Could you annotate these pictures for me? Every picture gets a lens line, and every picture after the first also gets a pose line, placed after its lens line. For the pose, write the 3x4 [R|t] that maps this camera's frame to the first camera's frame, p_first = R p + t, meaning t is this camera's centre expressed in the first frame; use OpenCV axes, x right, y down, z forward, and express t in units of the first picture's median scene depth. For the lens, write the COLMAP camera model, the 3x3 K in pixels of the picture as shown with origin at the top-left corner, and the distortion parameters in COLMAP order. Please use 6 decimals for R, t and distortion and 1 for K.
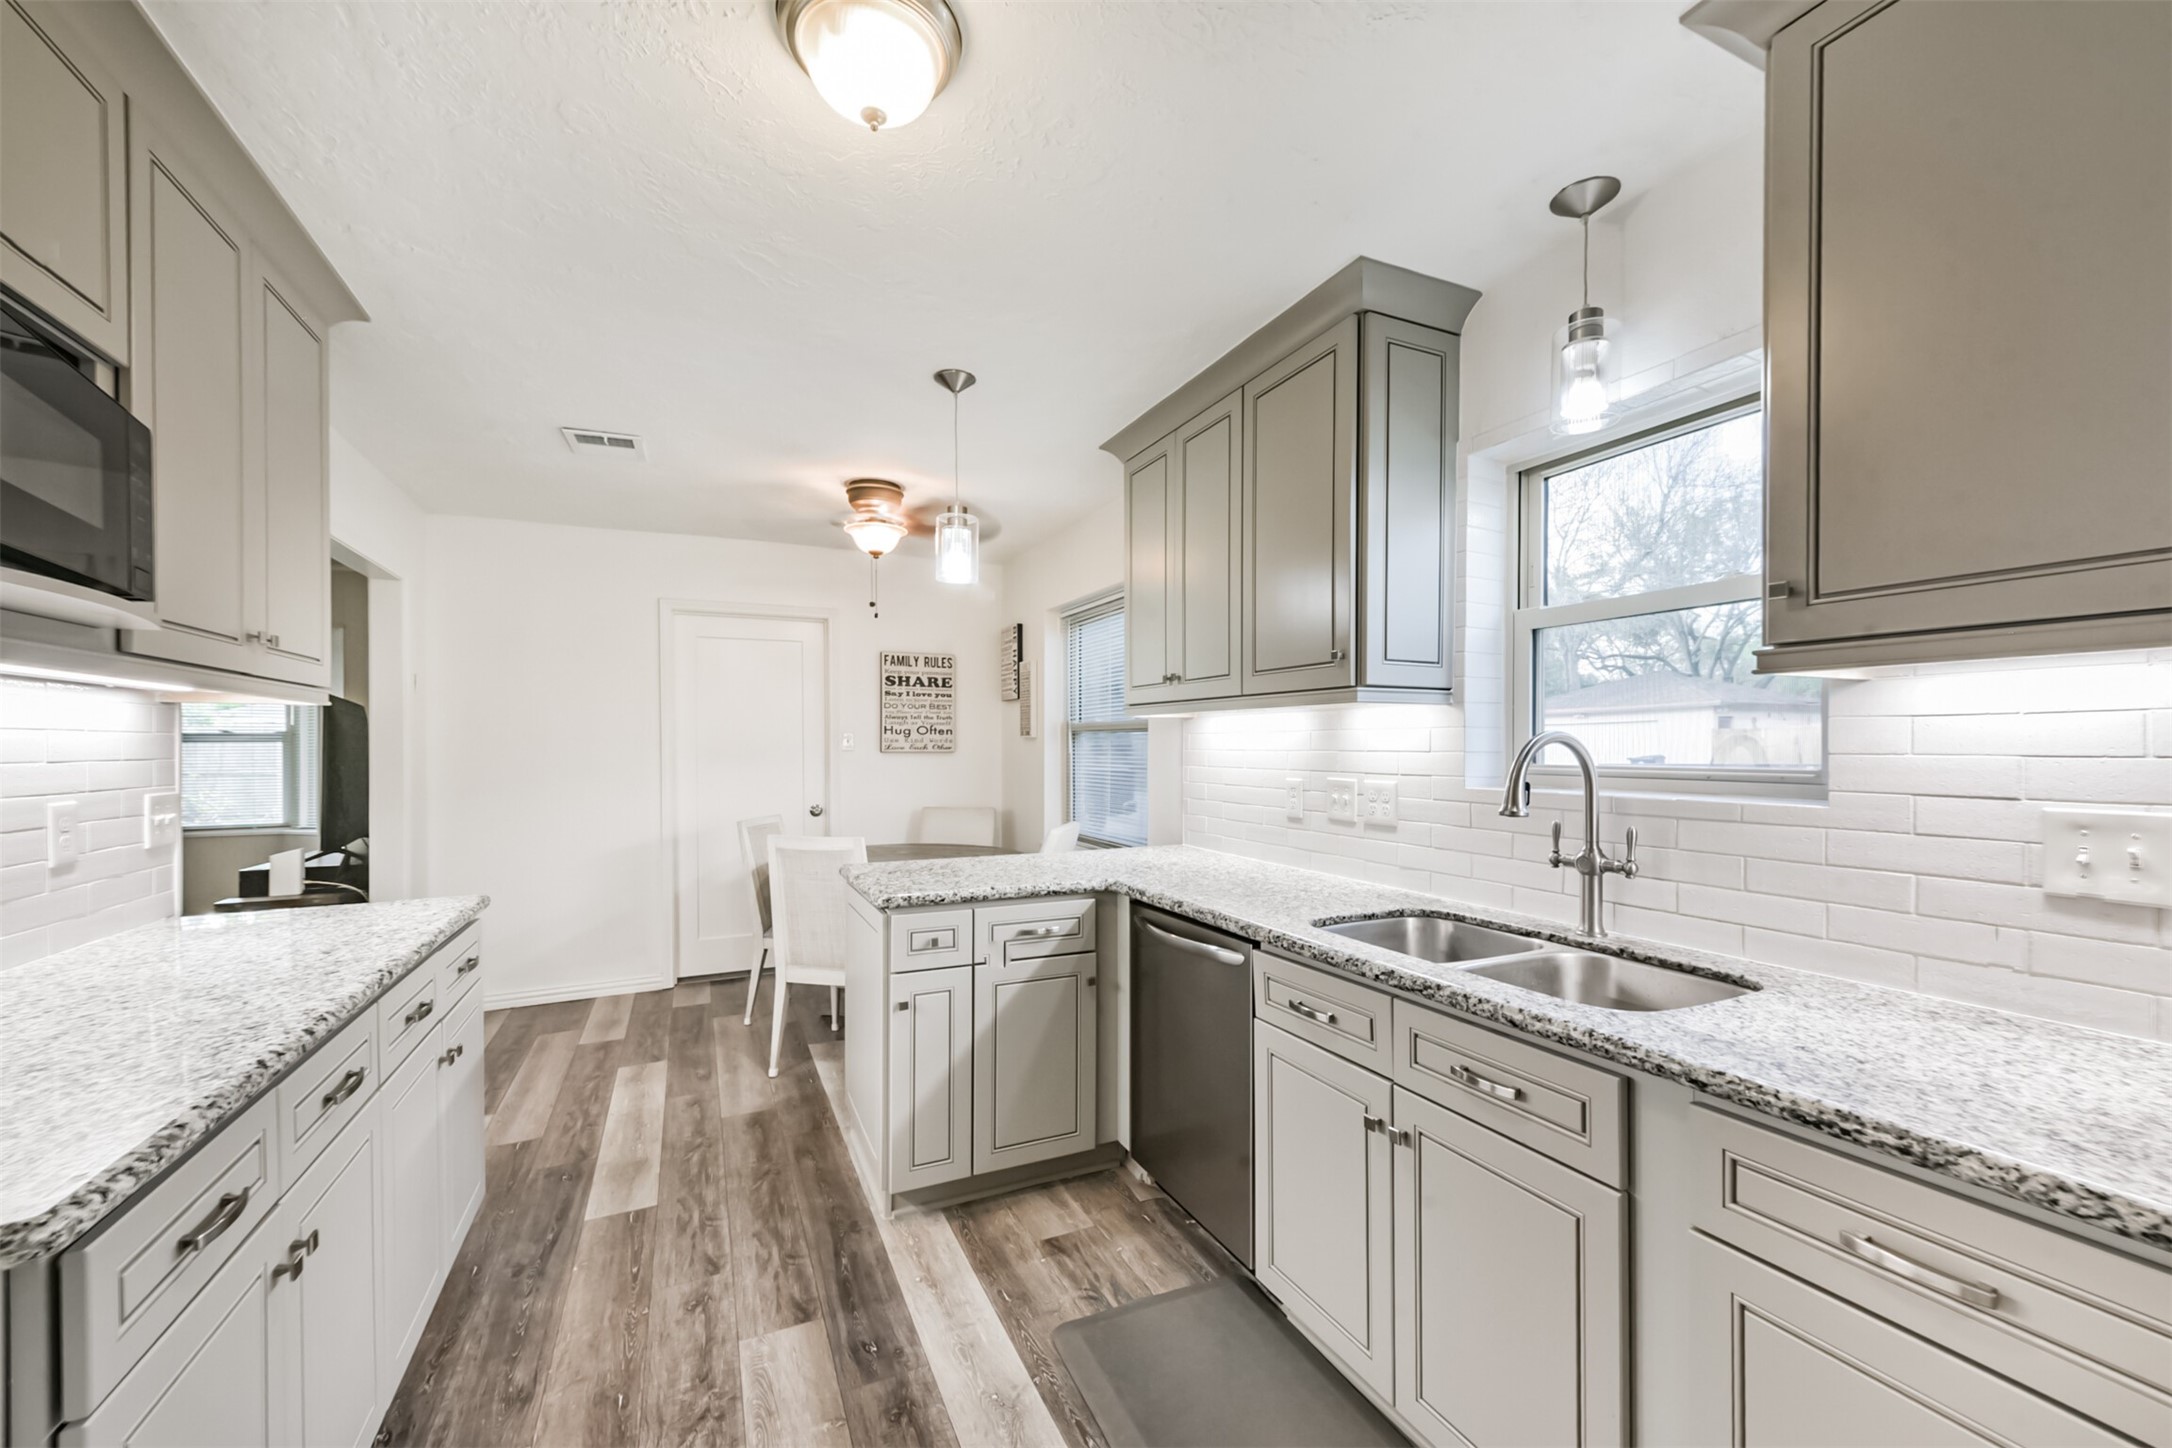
lens RADIAL K [[840.5, 0, 1091.4], [0, 840.5, 747.5], [0, 0, 1]] dist [0.001105, 0.000055]
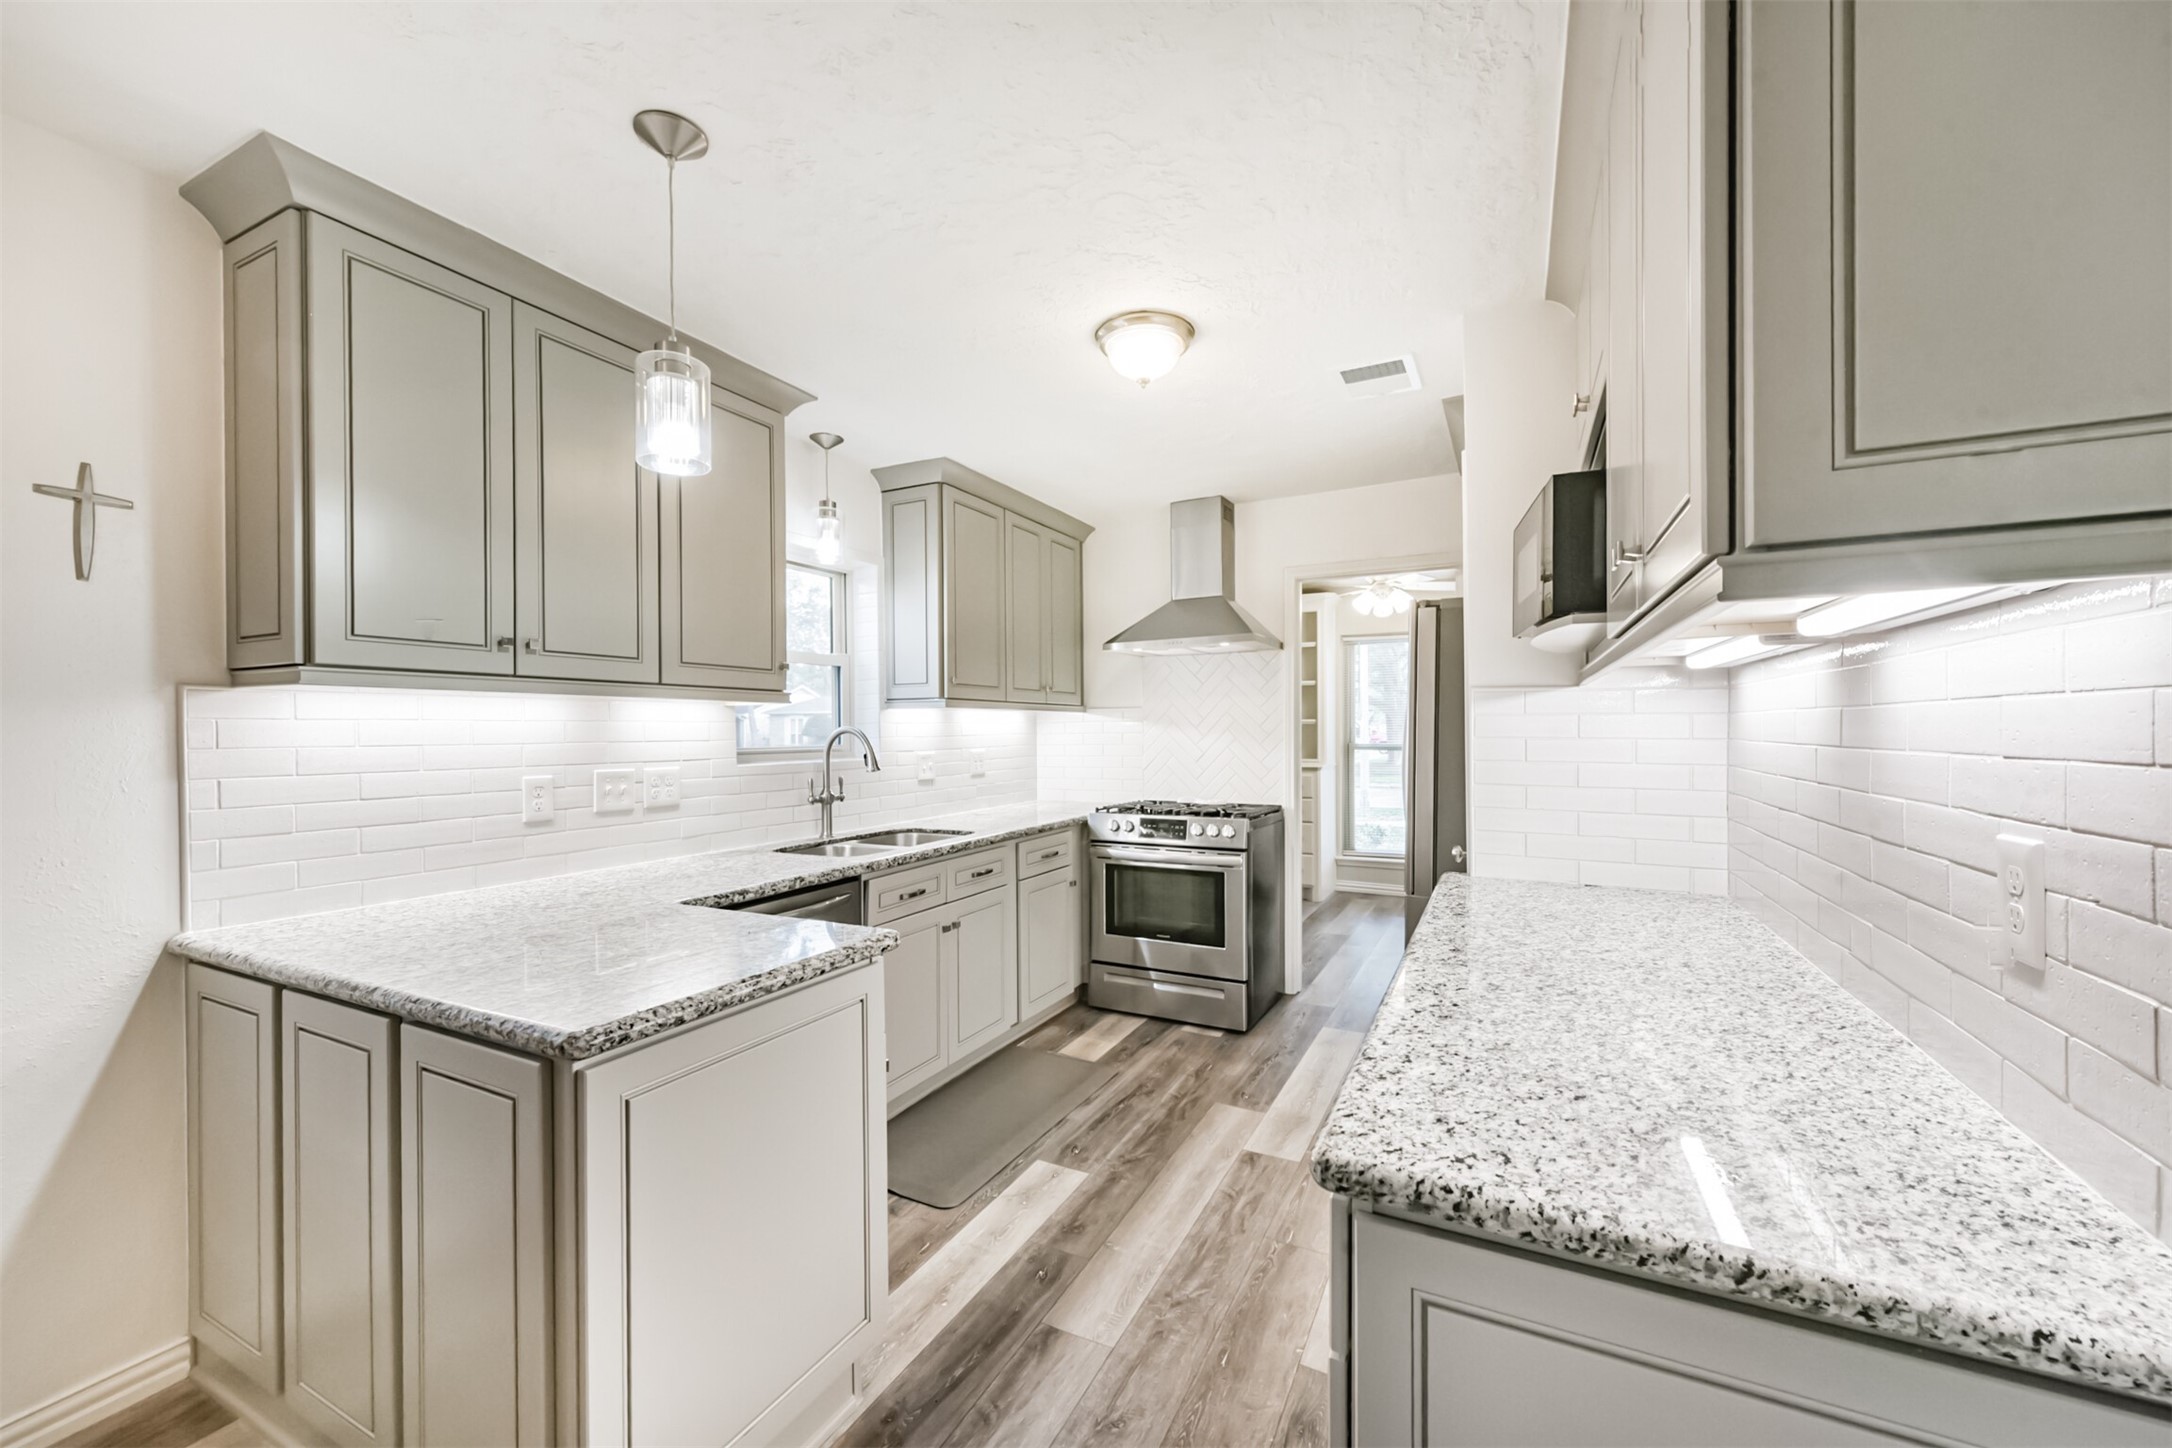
lens RADIAL K [[840.5, 0, 1093.2], [0, 840.5, 730.5], [0, 0, 1]] dist [0.001105, 0.000055]
pose [[-0.616799, 0.006920, 0.787090, -1.161282], [0.010507, 0.999945, -0.000558, -0.004355], [-0.787050, 0.007925, -0.616838, 1.594803]]
